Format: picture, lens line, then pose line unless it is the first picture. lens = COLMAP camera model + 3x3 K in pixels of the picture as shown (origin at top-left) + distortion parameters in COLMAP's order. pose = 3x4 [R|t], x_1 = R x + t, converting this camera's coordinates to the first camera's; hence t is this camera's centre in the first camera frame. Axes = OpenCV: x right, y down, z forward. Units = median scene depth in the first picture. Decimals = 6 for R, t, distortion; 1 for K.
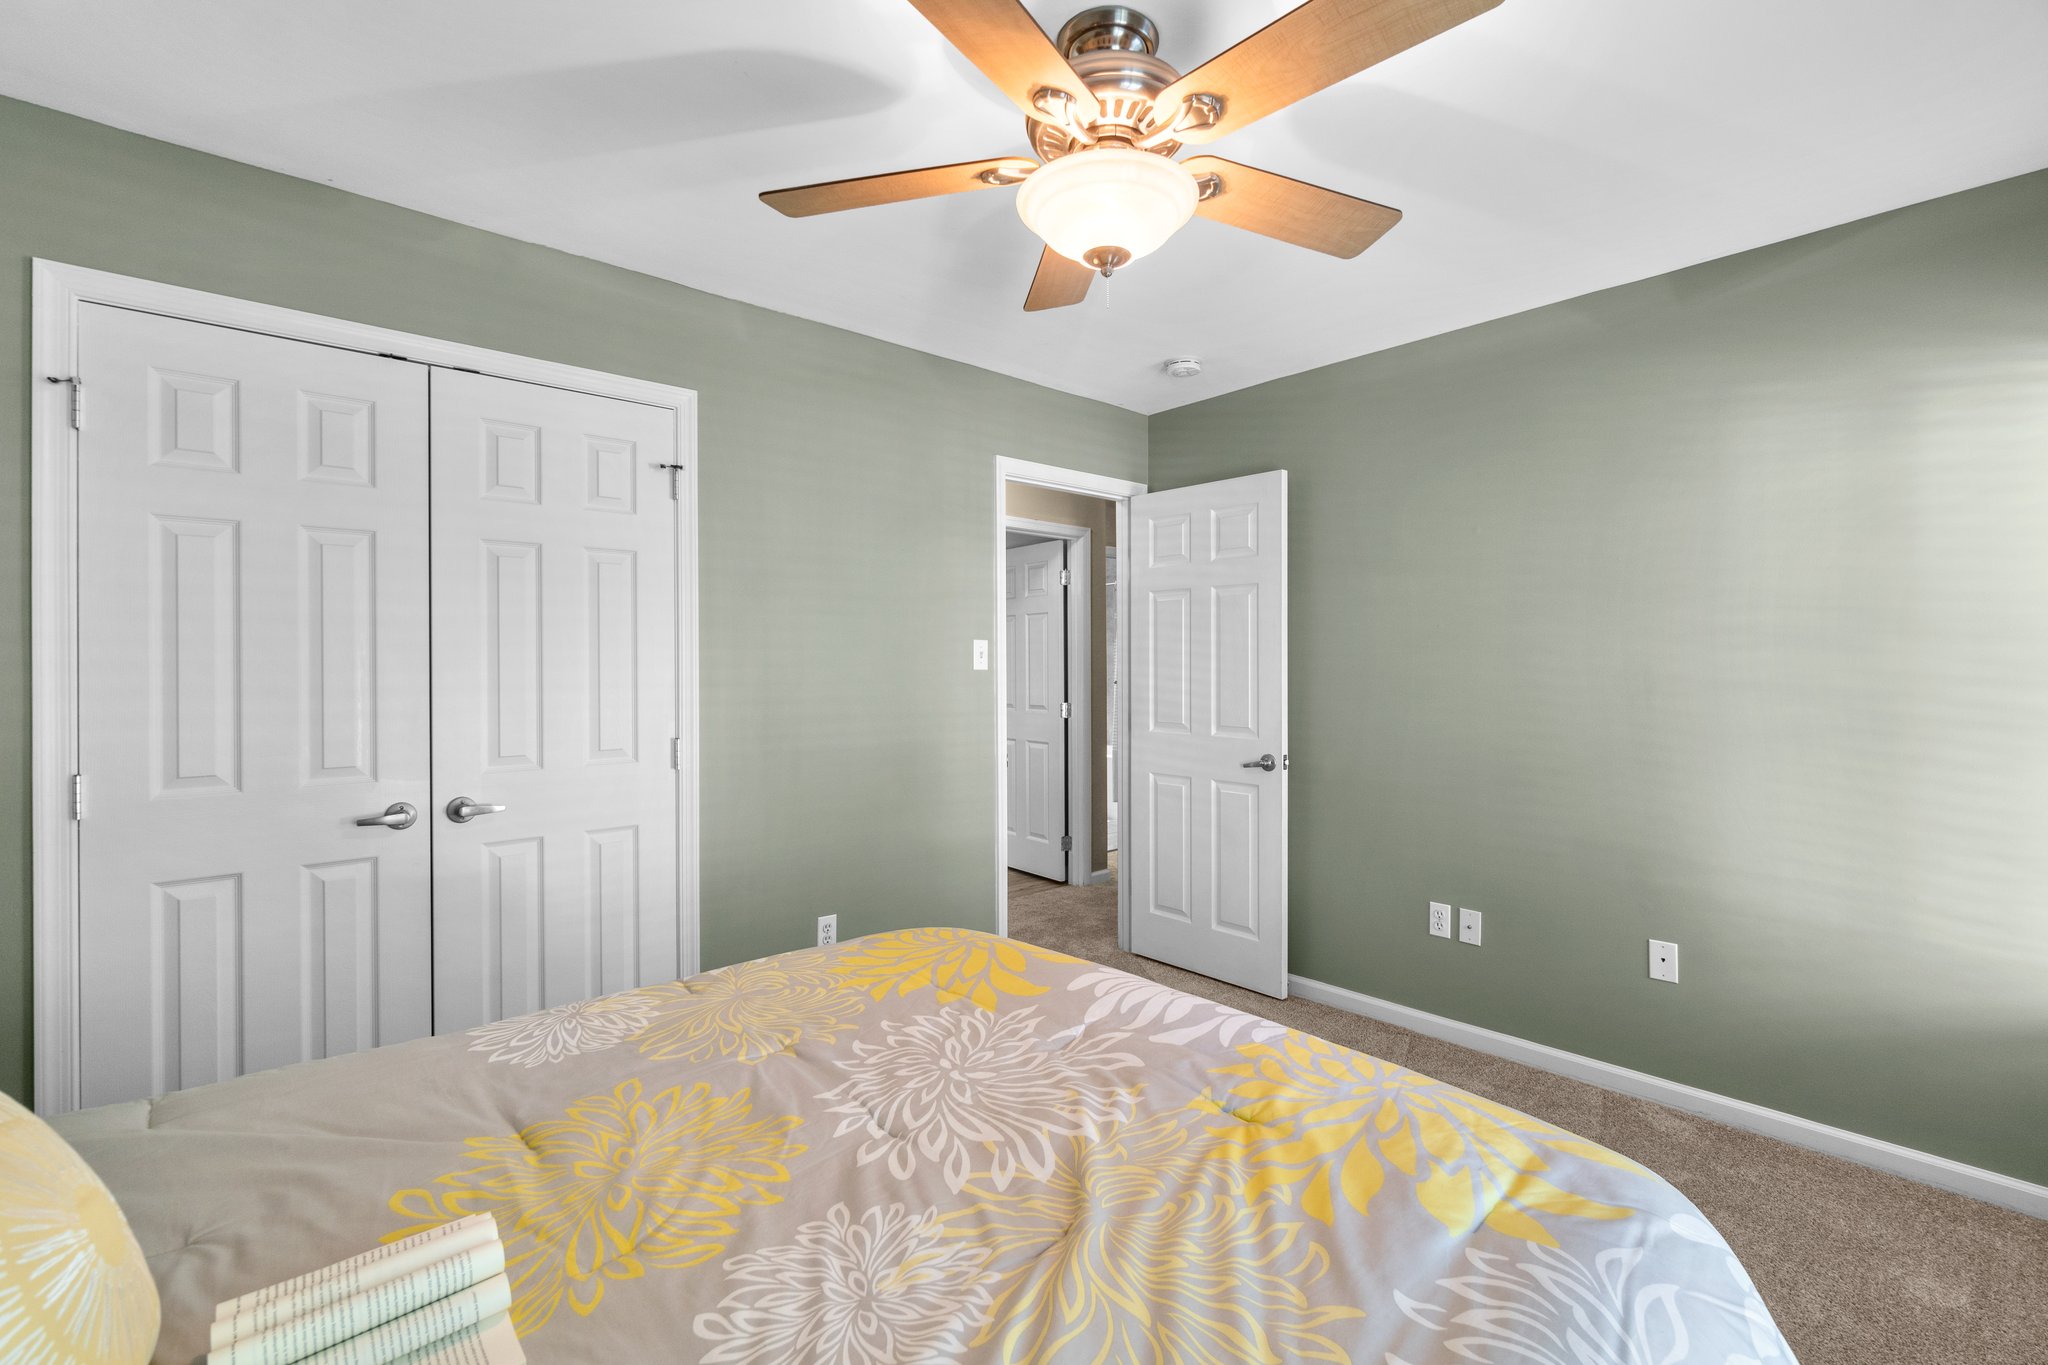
lens RADIAL K [[883.4, 0, 1009.6], [0, 883.4, 663.6], [0, 0, 1]] dist [-0.000066, -0.000667]
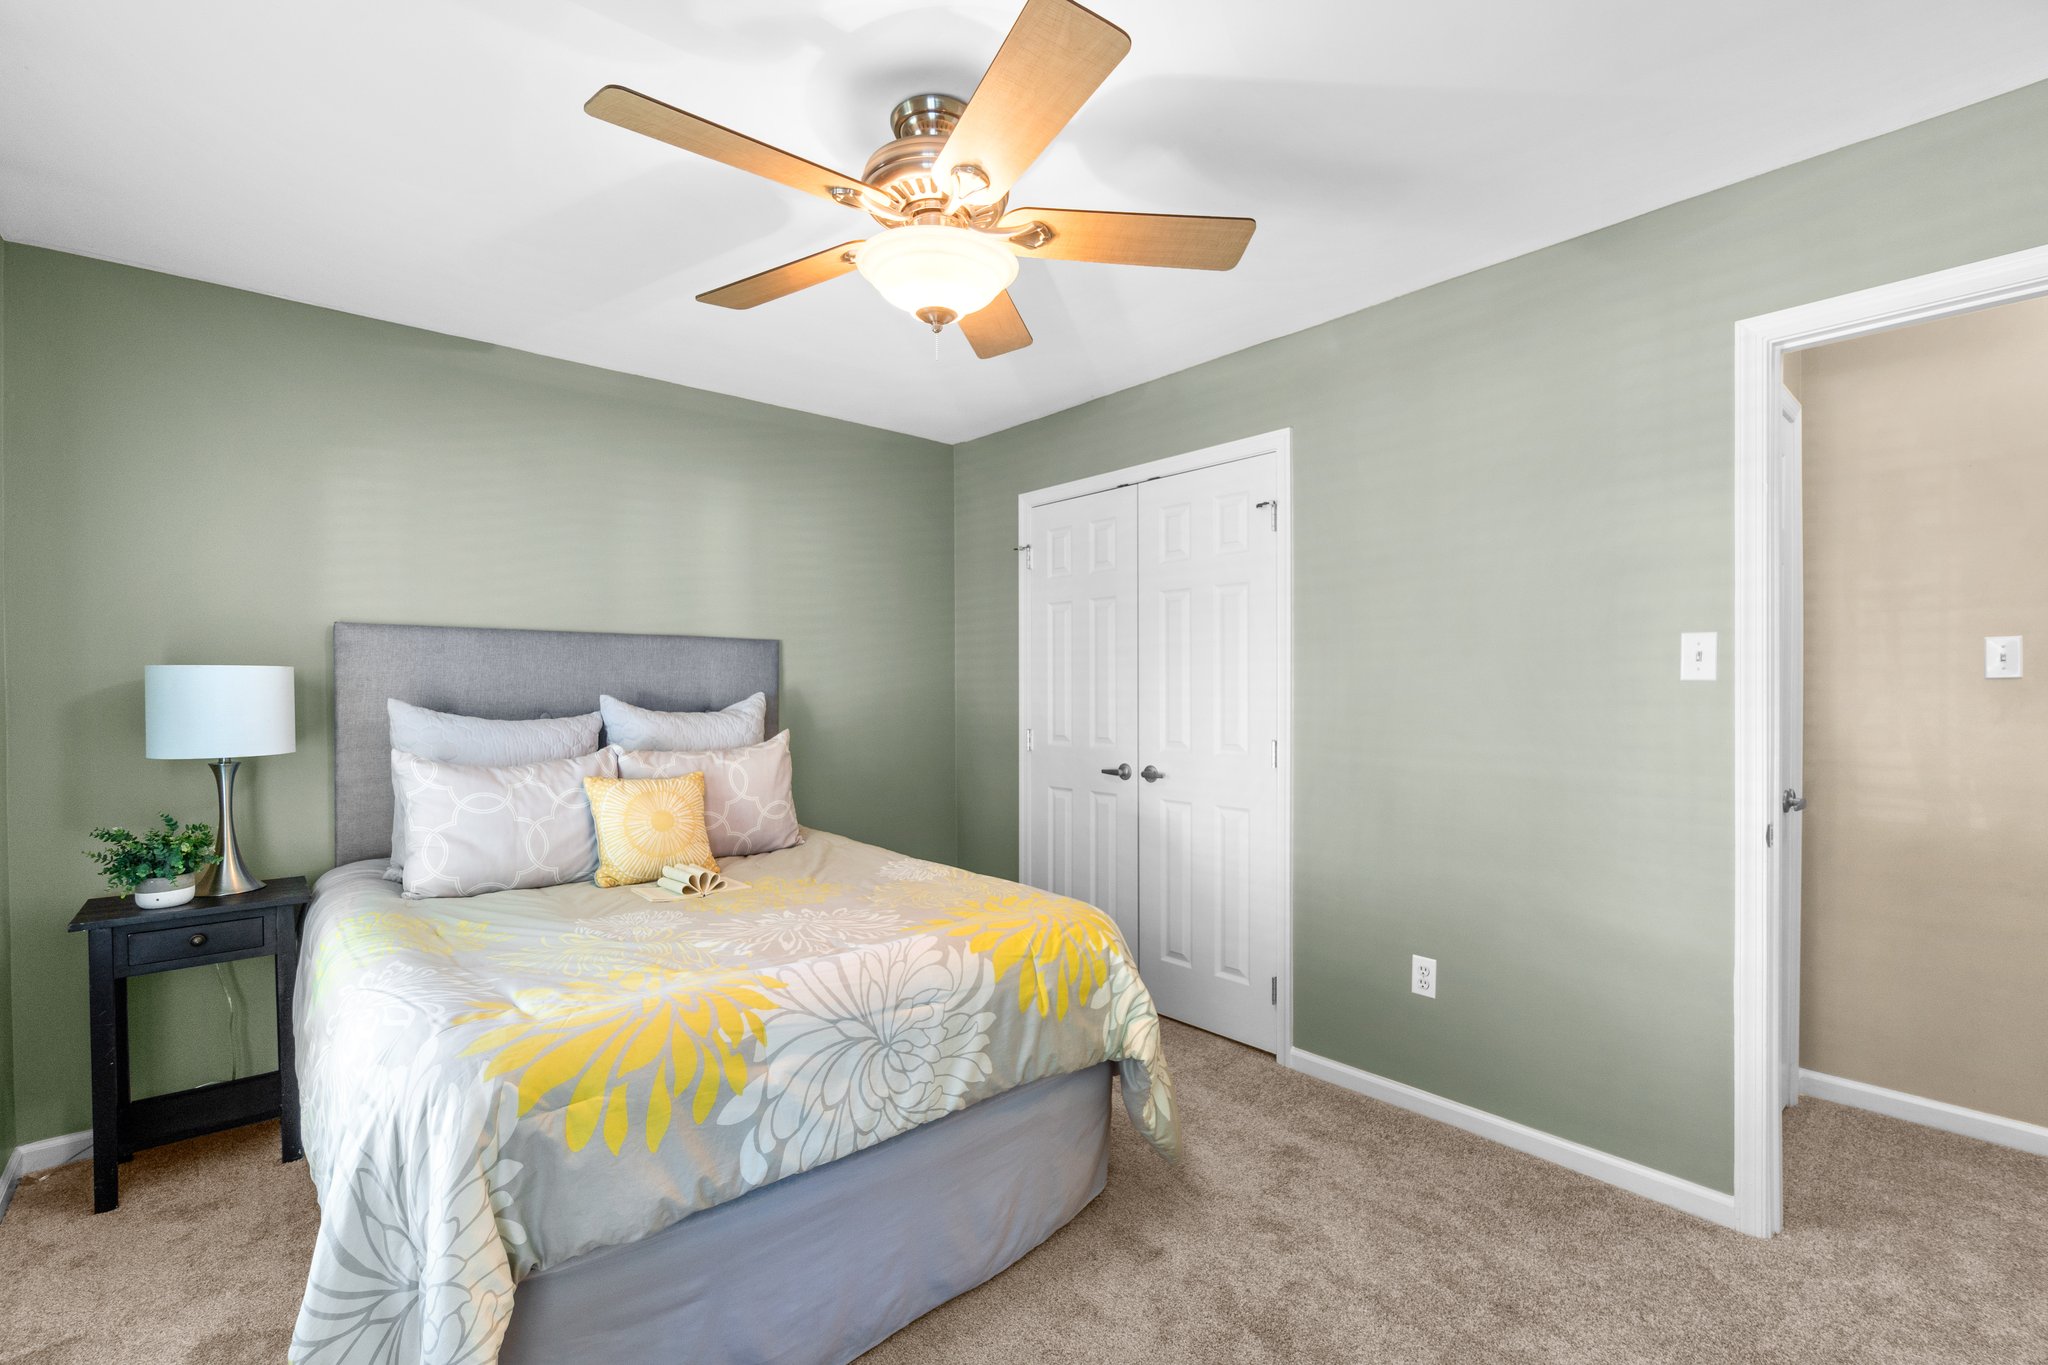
lens RADIAL K [[883.4, 0, 1024.7], [0, 883.4, 690.1], [0, 0, 1]] dist [-0.000066, -0.000667]
pose [[0.011175, 0.009557, -0.999892, 0.590899], [0.005998, 0.999936, 0.009624, 0.005182], [0.999920, -0.006105, 0.011117, 0.518882]]
